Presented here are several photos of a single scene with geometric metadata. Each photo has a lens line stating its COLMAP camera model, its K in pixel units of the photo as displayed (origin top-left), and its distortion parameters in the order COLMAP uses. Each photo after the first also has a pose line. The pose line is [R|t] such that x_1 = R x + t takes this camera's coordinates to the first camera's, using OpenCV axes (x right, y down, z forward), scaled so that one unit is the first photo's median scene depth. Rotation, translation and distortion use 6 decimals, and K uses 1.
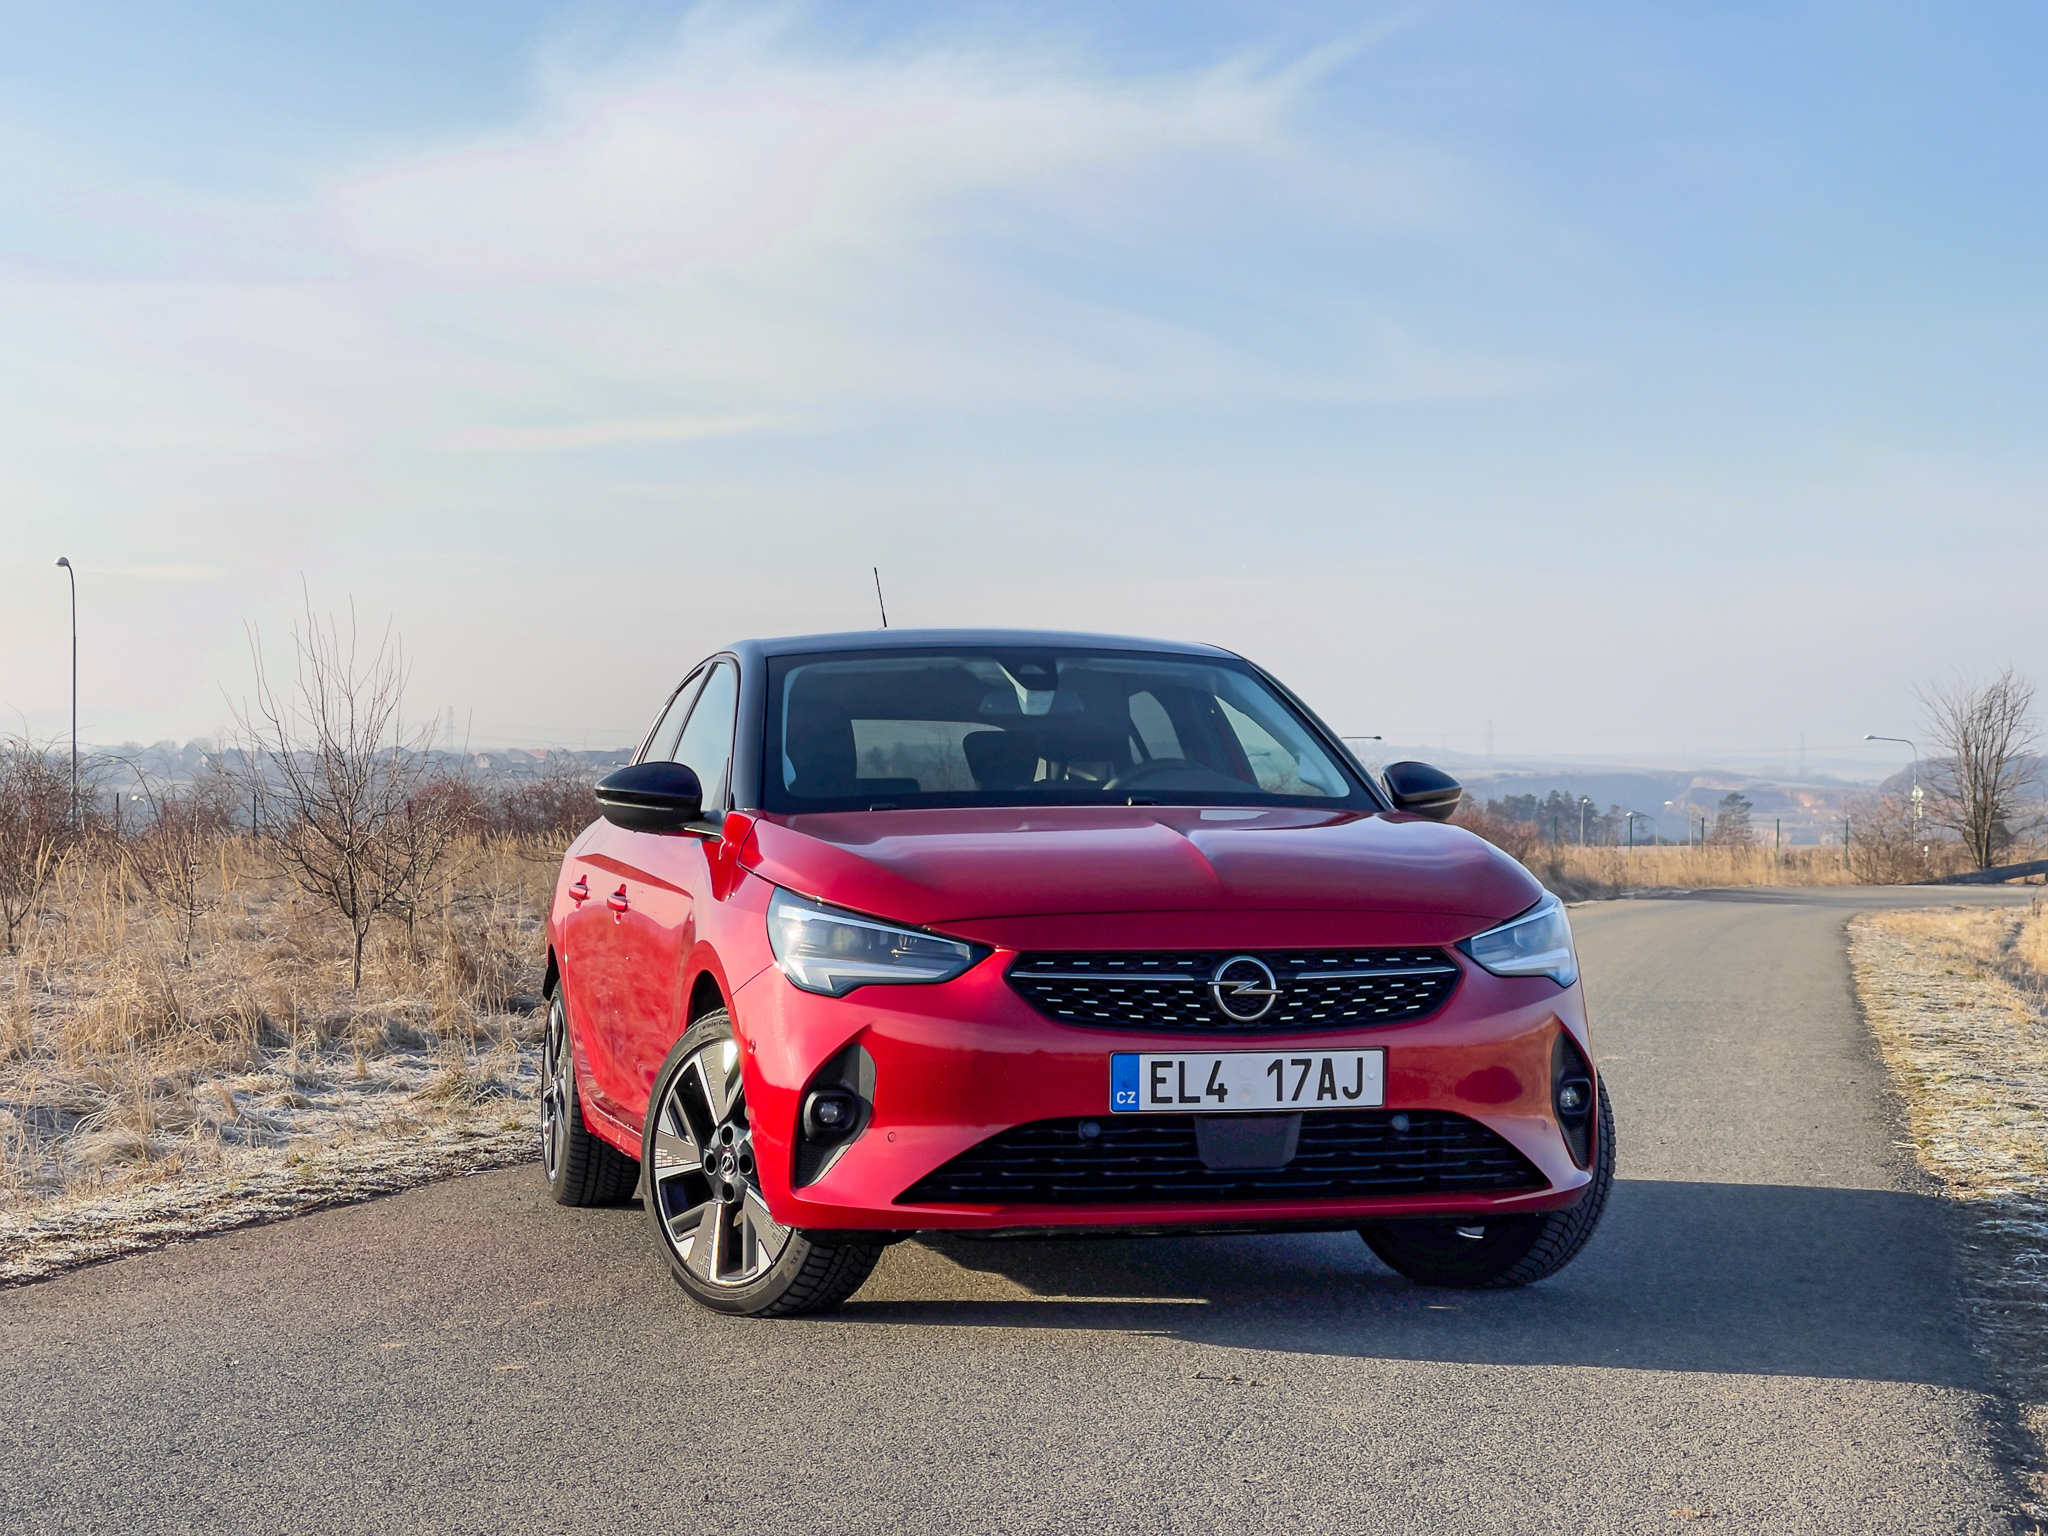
lens RADIAL K [[3837.6, 0, 984.8], [0, 3837.6, 724.1], [0, 0, 1]] dist [0.196382, 0.000000]
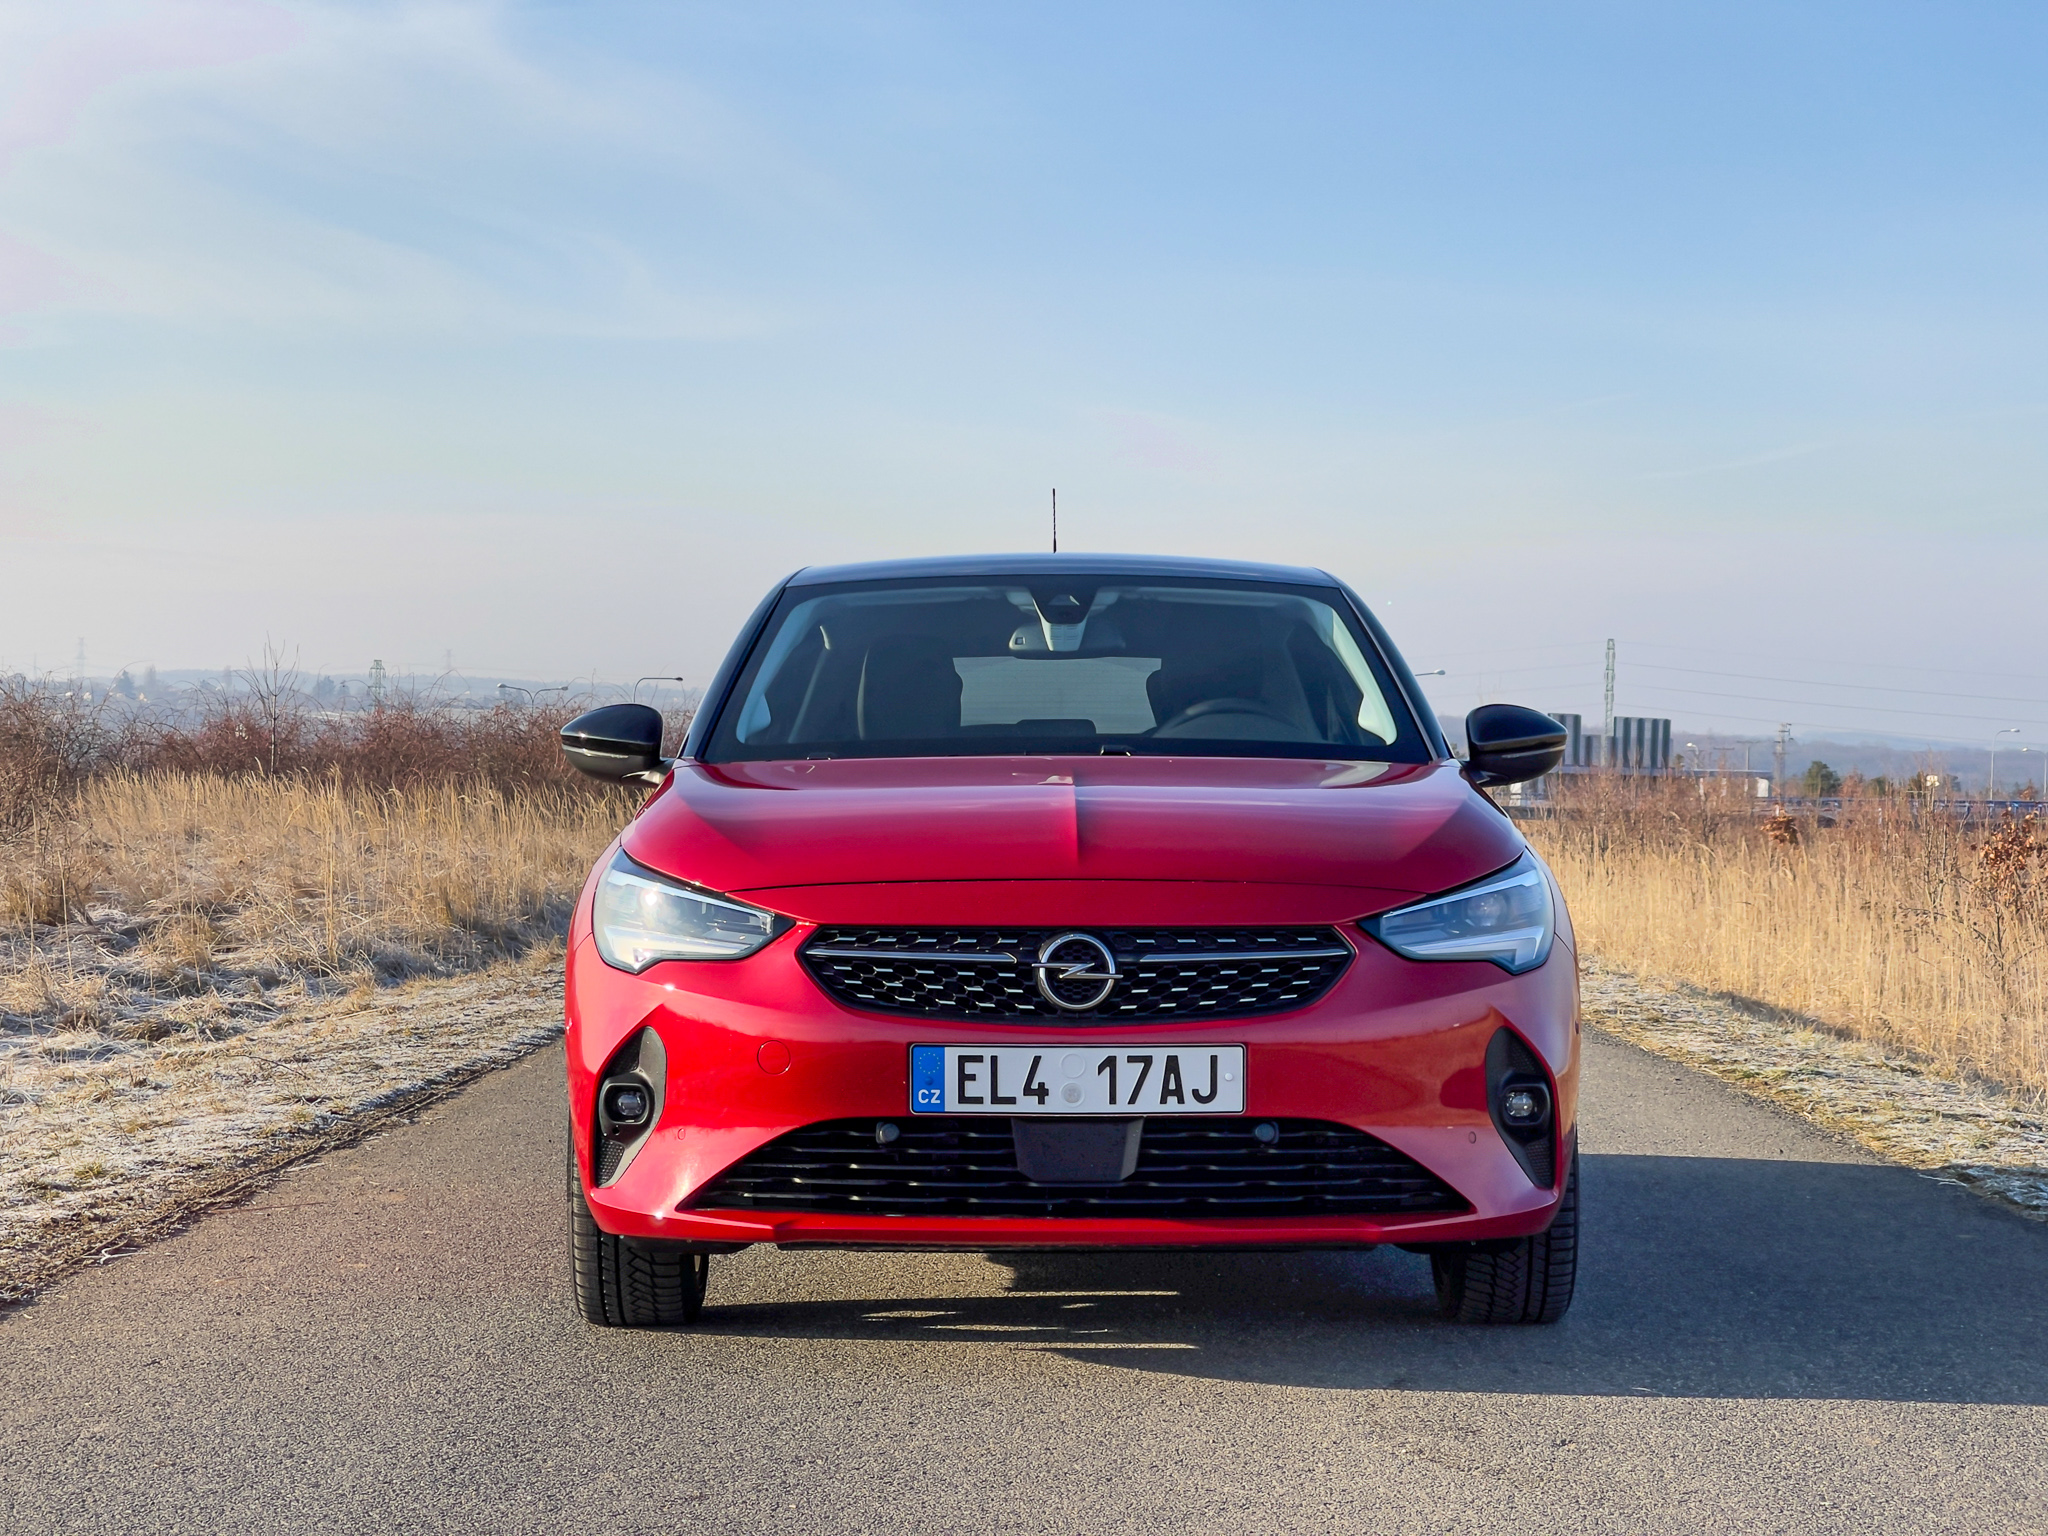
lens RADIAL K [[3837.6, 0, 1001.0], [0, 3837.6, 764.5], [0, 0, 1]] dist [0.196382, 0.000000]
pose [[0.972753, 0.004866, -0.231792, 0.243617], [0.001372, 0.999641, 0.026745, -0.000239], [0.231839, -0.026334, 0.972398, 0.162799]]
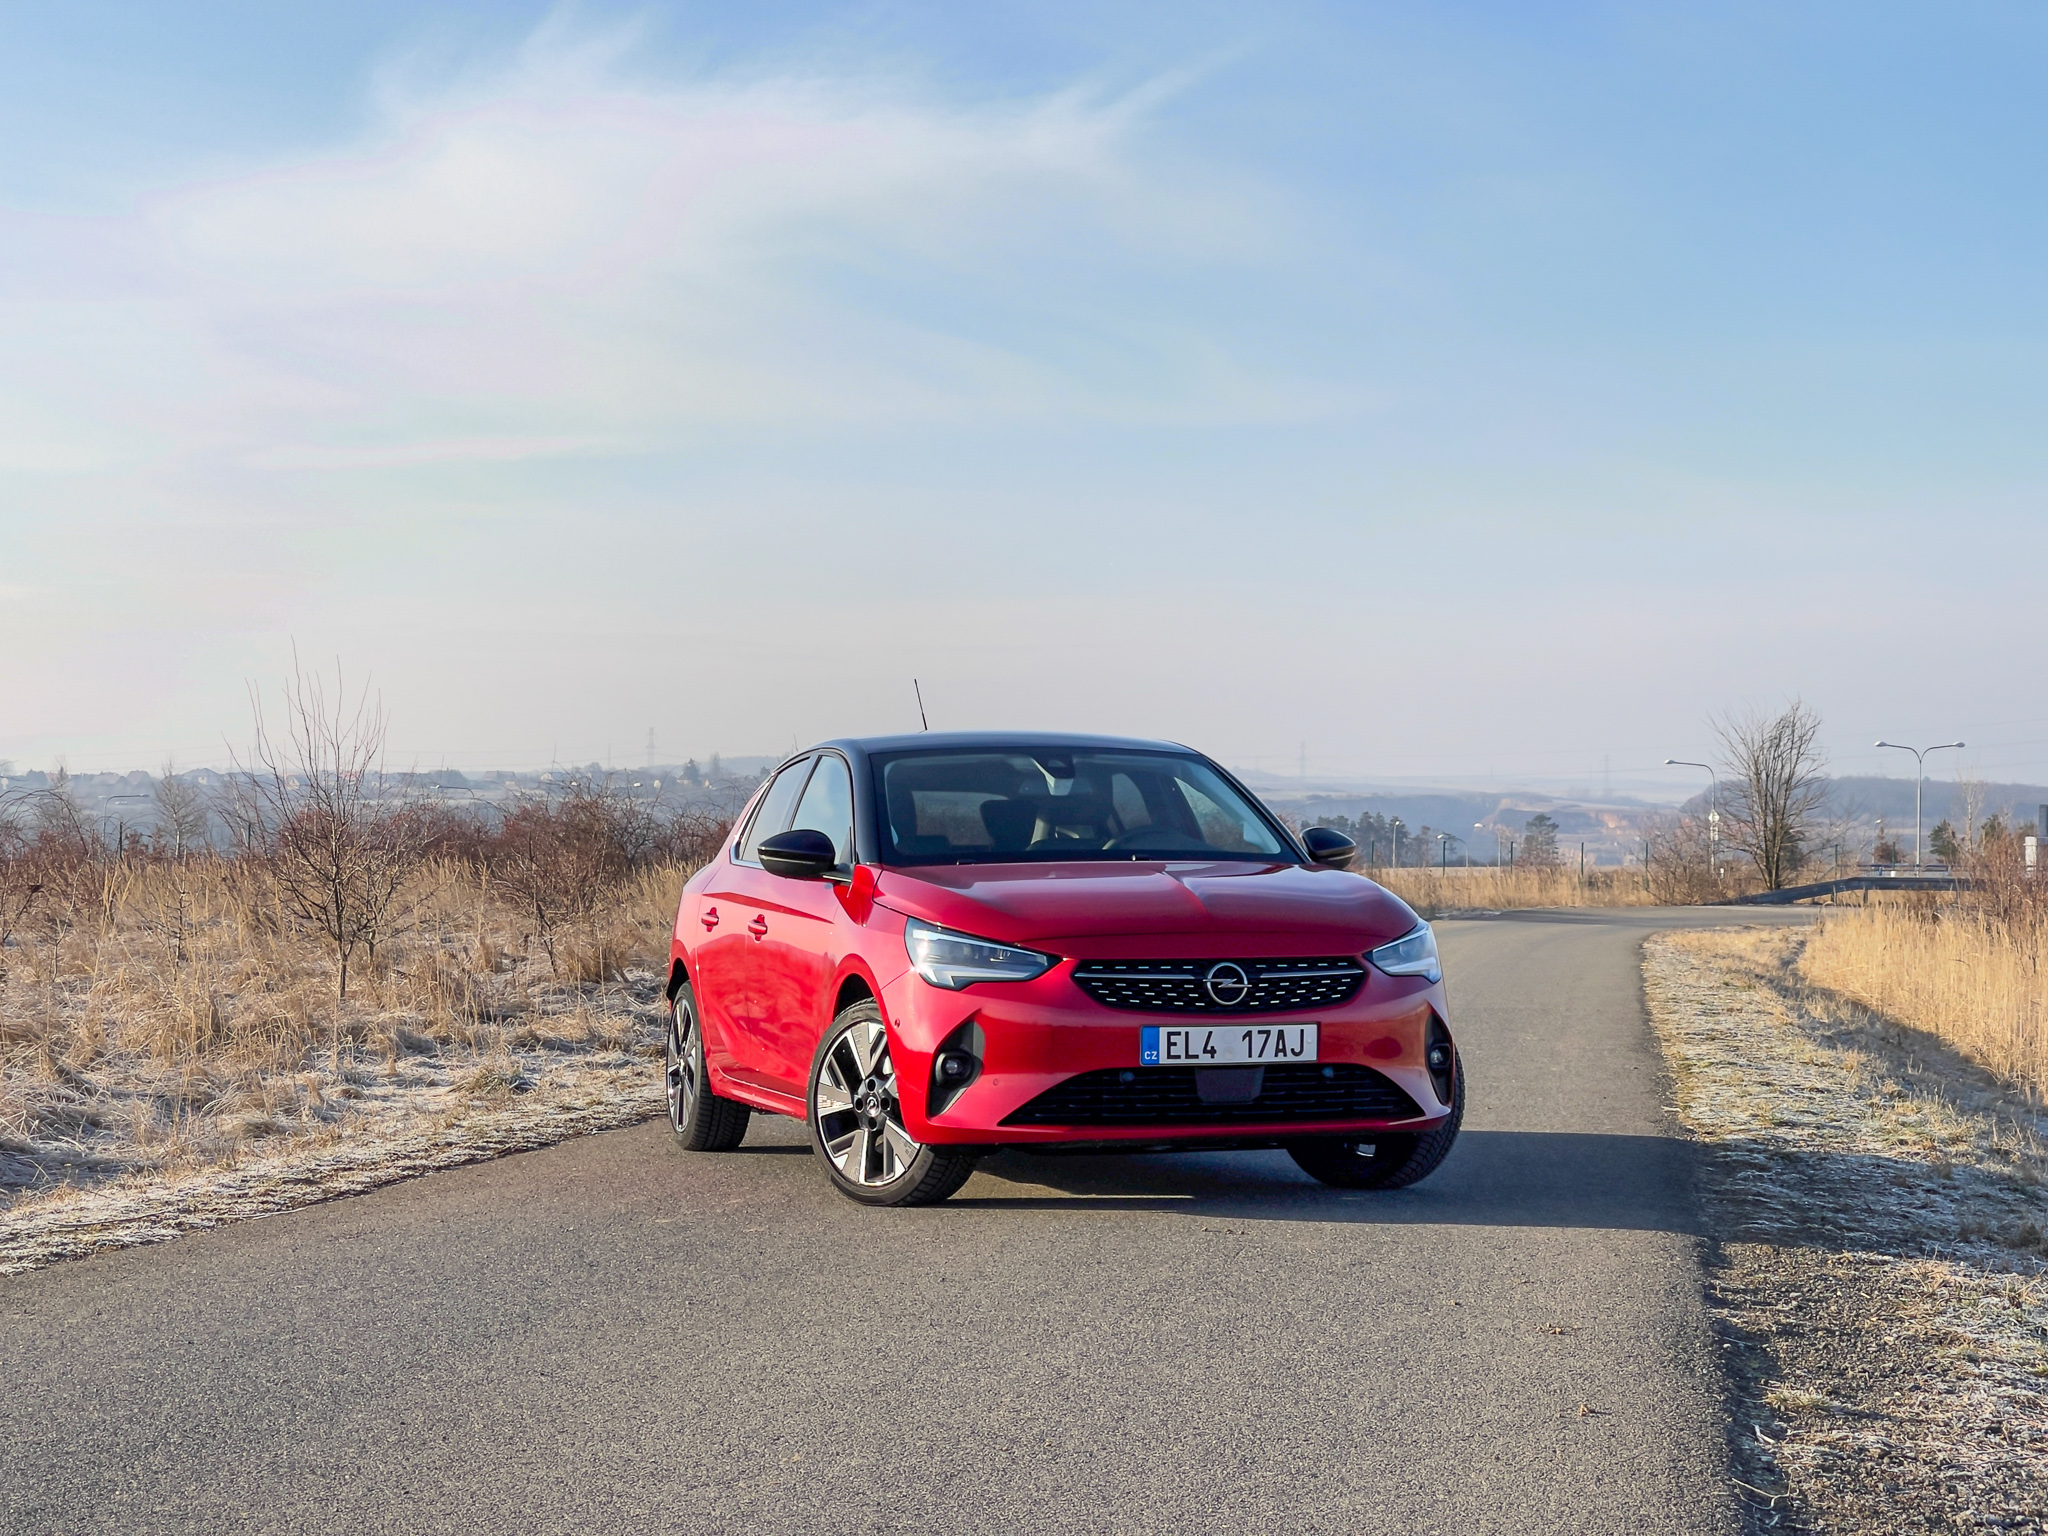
lens RADIAL K [[3837.6, 0, 1008.0], [0, 3837.6, 768.7], [0, 0, 1]] dist [0.196382, 0.000000]
pose [[0.998541, 0.000166, 0.053991, -0.098726], [-0.000489, 0.999982, 0.005970, -0.024773], [-0.053989, -0.005988, 0.998524, -0.500392]]
